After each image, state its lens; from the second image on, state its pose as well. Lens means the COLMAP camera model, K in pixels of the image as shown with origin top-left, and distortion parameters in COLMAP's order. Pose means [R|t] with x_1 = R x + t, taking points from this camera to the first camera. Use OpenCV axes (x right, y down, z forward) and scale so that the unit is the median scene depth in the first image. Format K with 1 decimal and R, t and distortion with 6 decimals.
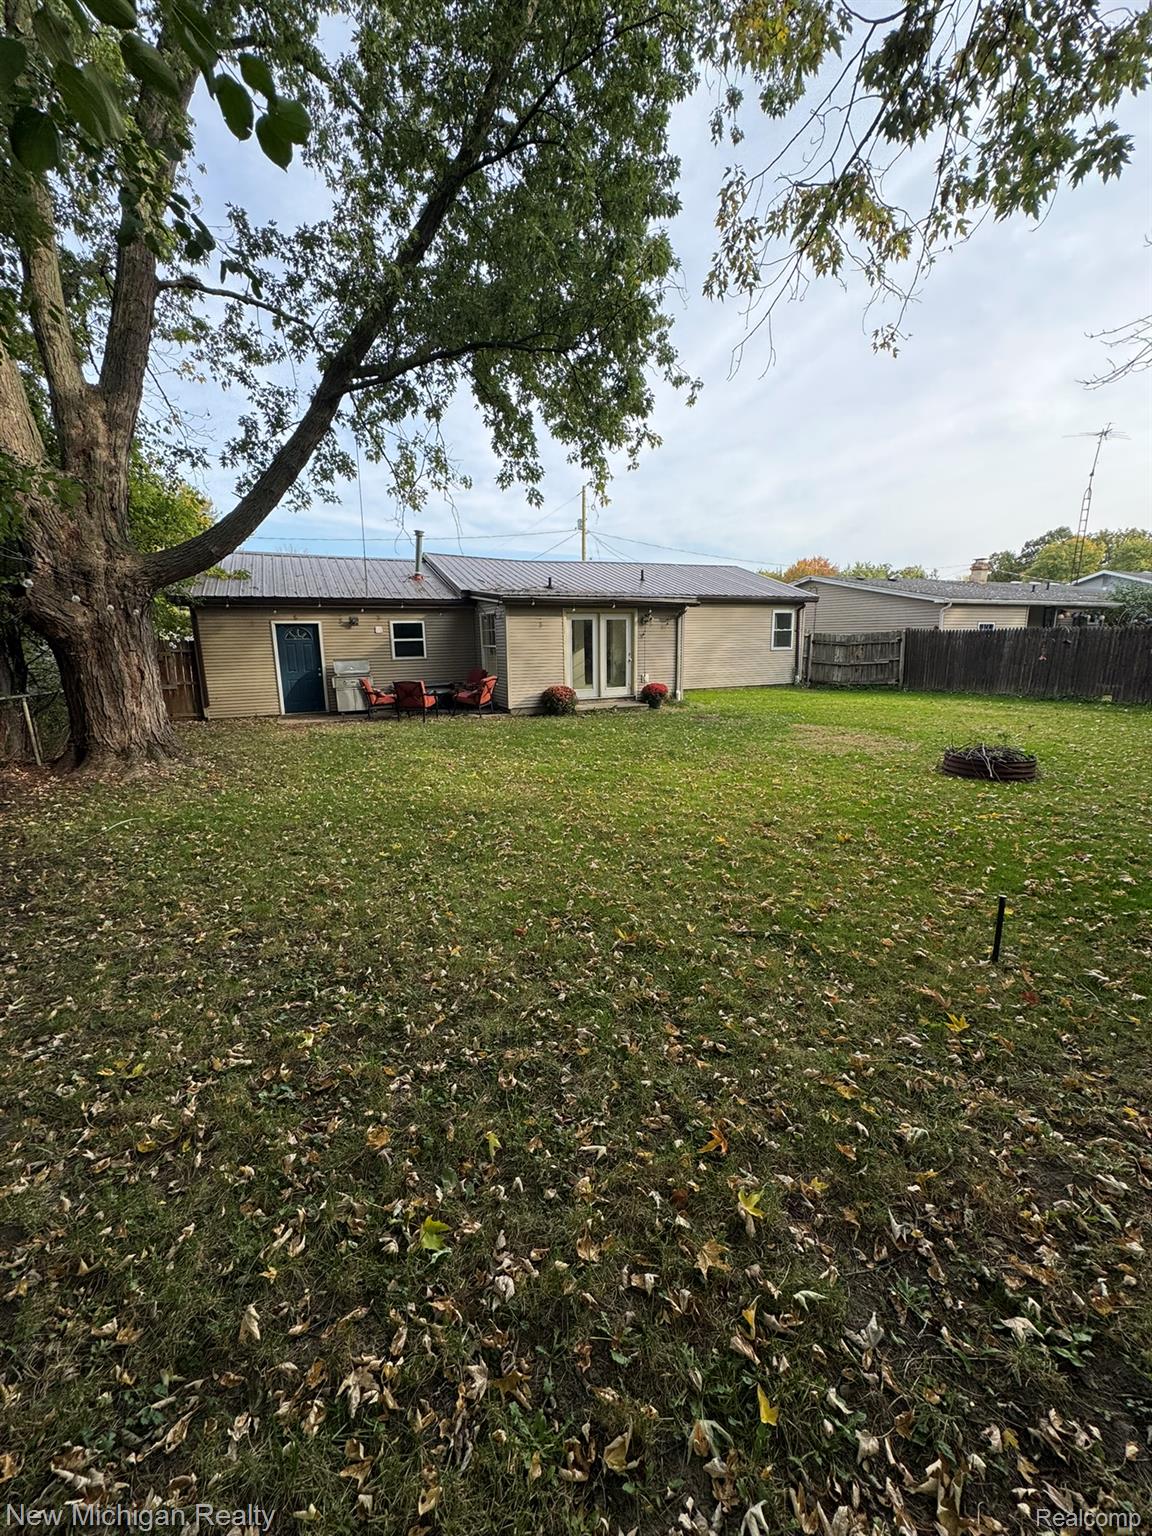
lens RADIAL K [[608.5, 0, 577.3], [0, 608.5, 770.9], [0, 0, 1]] dist [-0.000064, 0.000035]
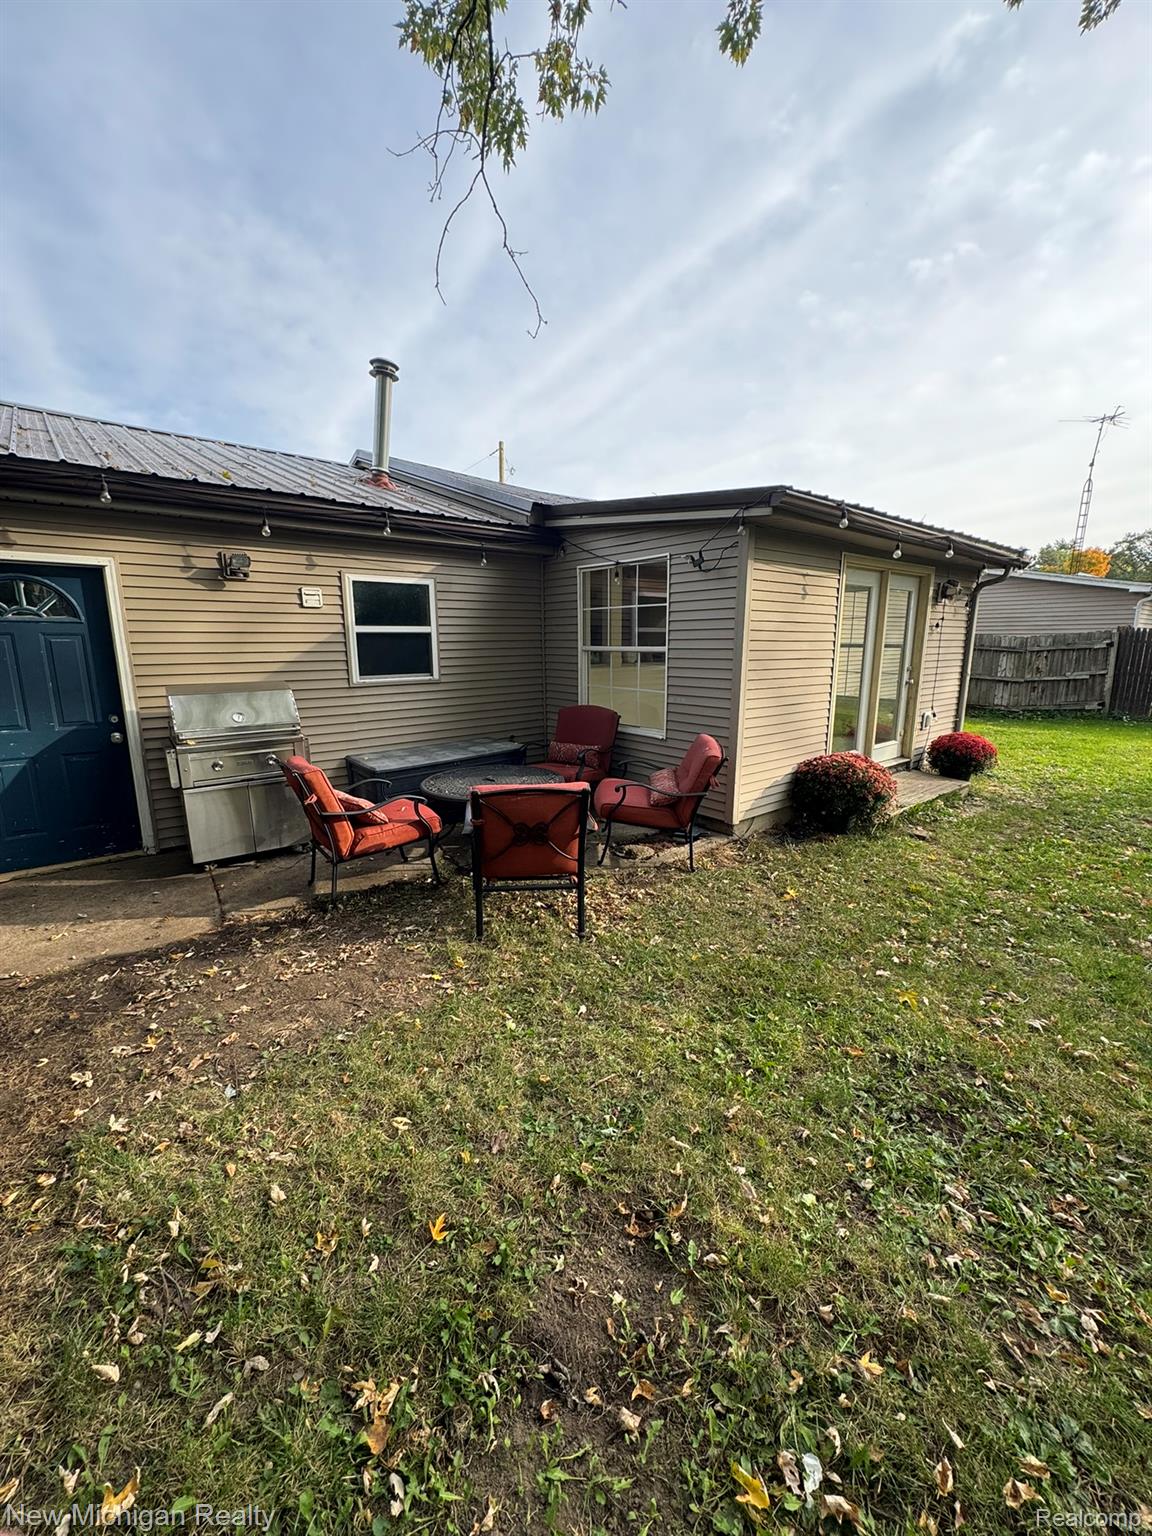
lens RADIAL K [[608.5, 0, 575.7], [0, 608.5, 763.6], [0, 0, 1]] dist [-0.000064, 0.000035]
pose [[0.966877, -0.037819, 0.252425, -0.268940], [0.041364, 0.999106, -0.008748, -0.128250], [-0.251869, 0.018900, 0.967577, 0.625962]]
